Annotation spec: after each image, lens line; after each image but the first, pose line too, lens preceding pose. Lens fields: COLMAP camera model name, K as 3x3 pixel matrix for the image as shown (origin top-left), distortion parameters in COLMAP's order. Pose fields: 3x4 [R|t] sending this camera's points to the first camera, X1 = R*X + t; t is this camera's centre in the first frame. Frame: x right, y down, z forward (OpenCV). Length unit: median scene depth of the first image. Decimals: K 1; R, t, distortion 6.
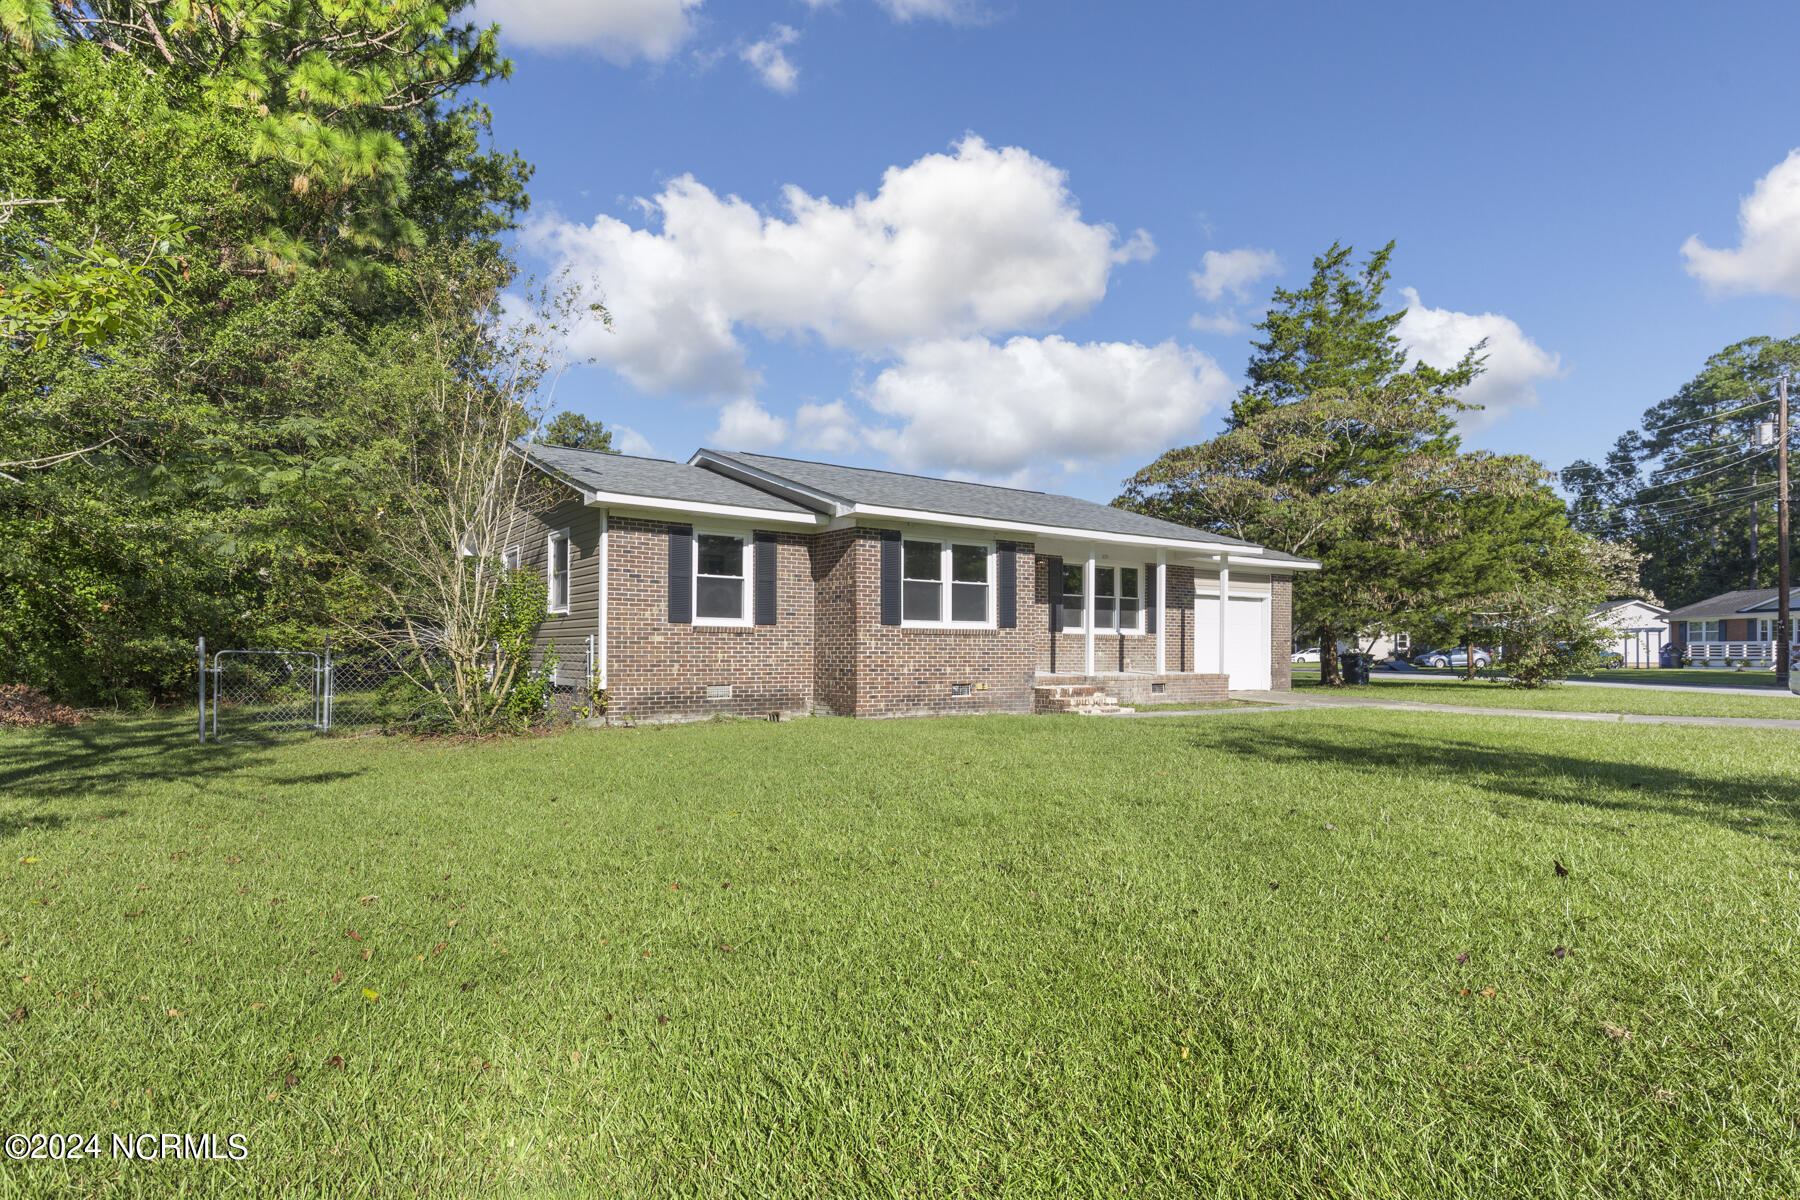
lens RADIAL K [[928.2, 0, 869.1], [0, 928.2, 645.2], [0, 0, 1]] dist [-0.000503, 0.000358]
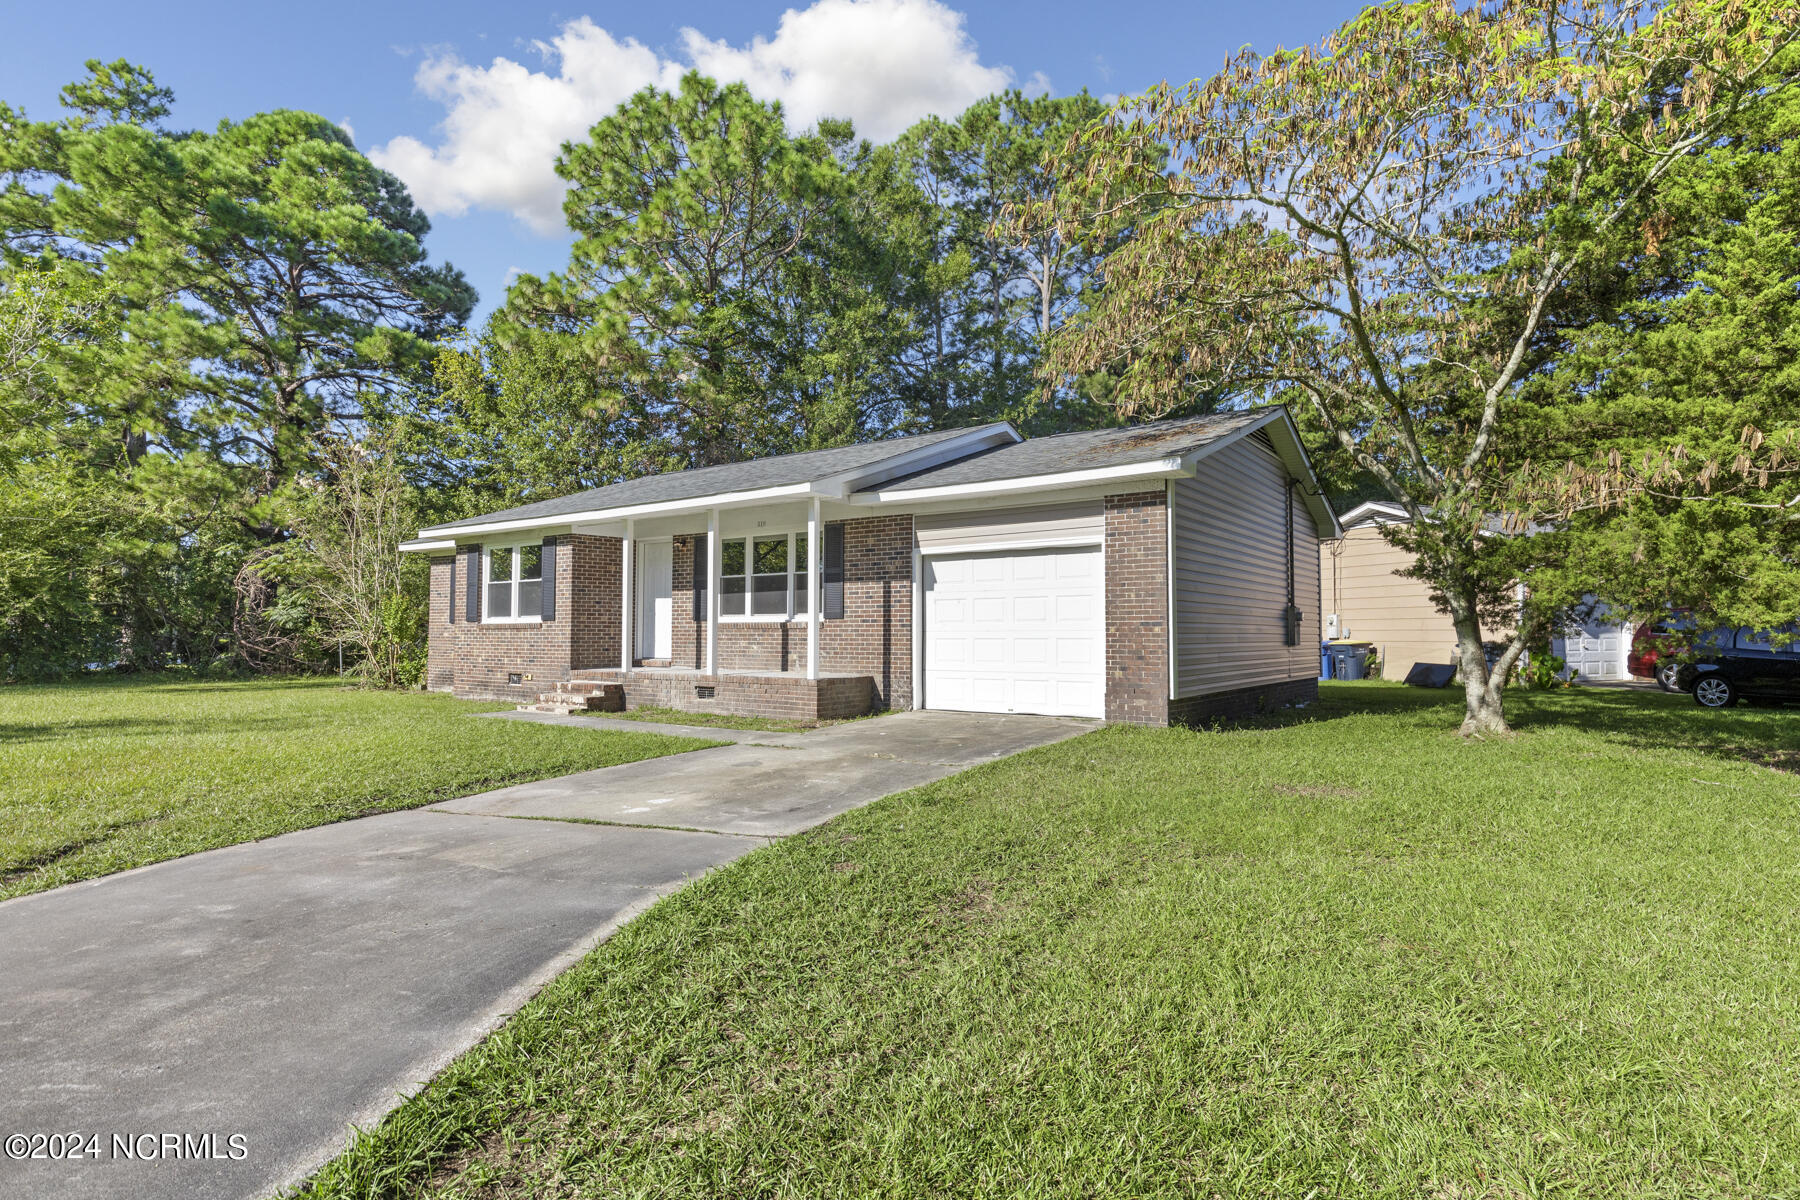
lens RADIAL K [[968.2, 0, 899.4], [0, 968.2, 593.0], [0, 0, 1]] dist [0.007547, 0.000318]
pose [[0.325497, -0.044734, -0.944484, 1.299744], [0.005145, 0.998949, -0.045541, 0.001251], [0.945529, 0.009964, 0.325385, 1.032303]]
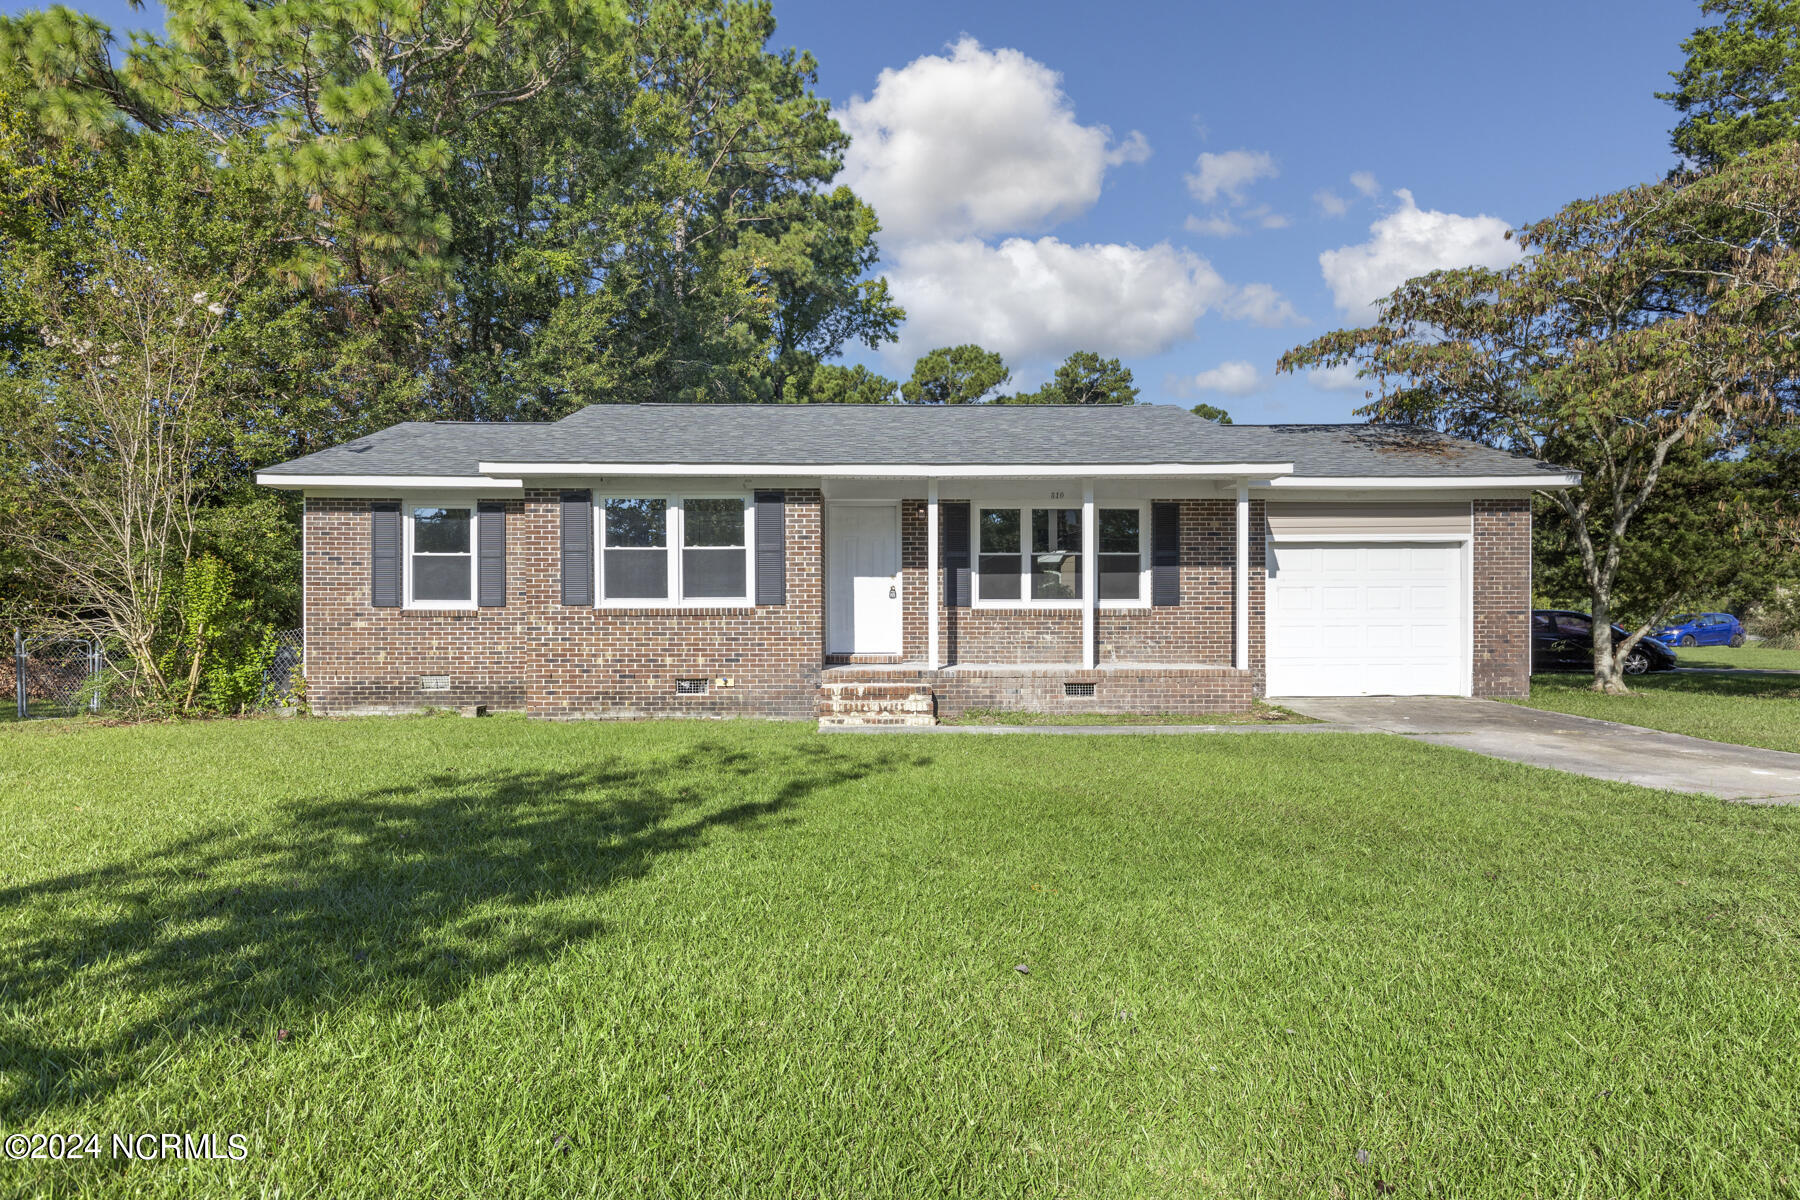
lens RADIAL K [[1103.3, 0, 901.2], [0, 1103.3, 614.3], [0, 0, 1]] dist [0.018402, -0.000401]
pose [[0.840999, -0.010818, -0.540929, 0.730775], [0.008956, 0.999941, -0.006074, -0.004959], [0.540963, 0.000264, 0.841047, 0.311161]]
